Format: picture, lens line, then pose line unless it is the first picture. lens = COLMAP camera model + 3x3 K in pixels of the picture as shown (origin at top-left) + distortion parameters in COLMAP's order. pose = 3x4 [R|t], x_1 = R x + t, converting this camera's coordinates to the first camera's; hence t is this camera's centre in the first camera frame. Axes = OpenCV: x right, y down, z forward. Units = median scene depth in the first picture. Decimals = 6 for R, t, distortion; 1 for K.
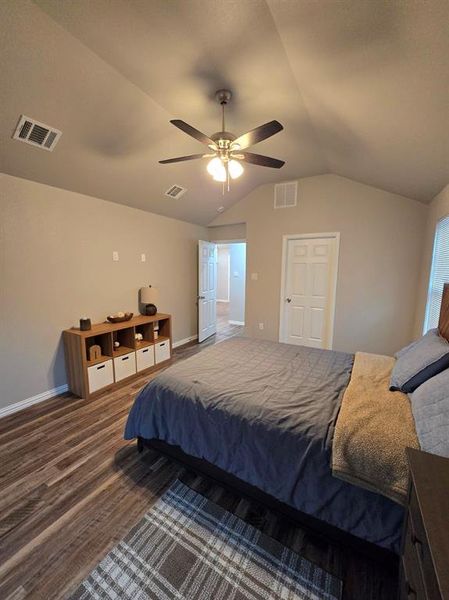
lens RADIAL K [[241.4, 0, 224.5], [0, 241.4, 300.0], [0, 0, 1]] dist [-0.001668, 0.000581]
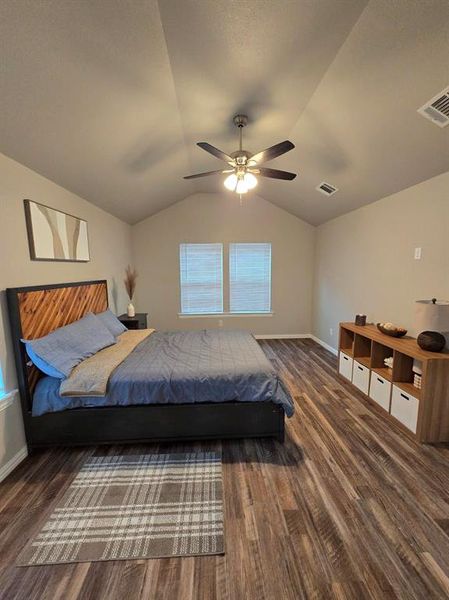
lens RADIAL K [[245.7, 0, 221.8], [0, 245.7, 298.2], [0, 0, 1]] dist [-0.002605, 0.000160]
pose [[-0.840152, 0.059973, -0.539025, 0.868865], [-0.064324, 0.975834, 0.208832, -0.298253], [0.538523, 0.210123, -0.815991, 2.371700]]
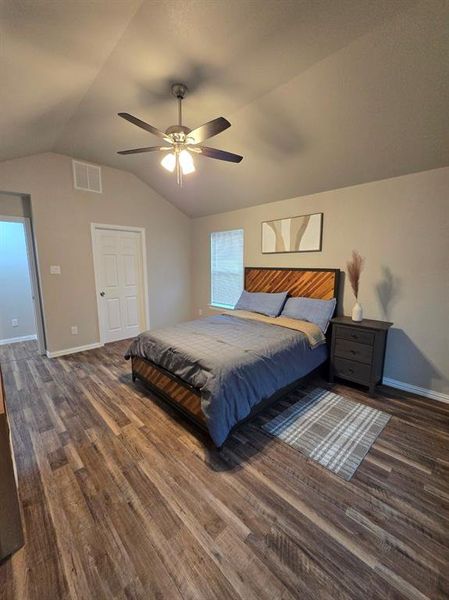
lens RADIAL K [[245.7, 0, 221.8], [0, 245.7, 298.2], [0, 0, 1]] dist [-0.002605, 0.000160]
pose [[0.276603, -0.142343, 0.950384, -1.221261], [0.121287, 0.986232, 0.112412, -0.078541], [-0.953300, 0.084176, 0.290059, 0.681386]]
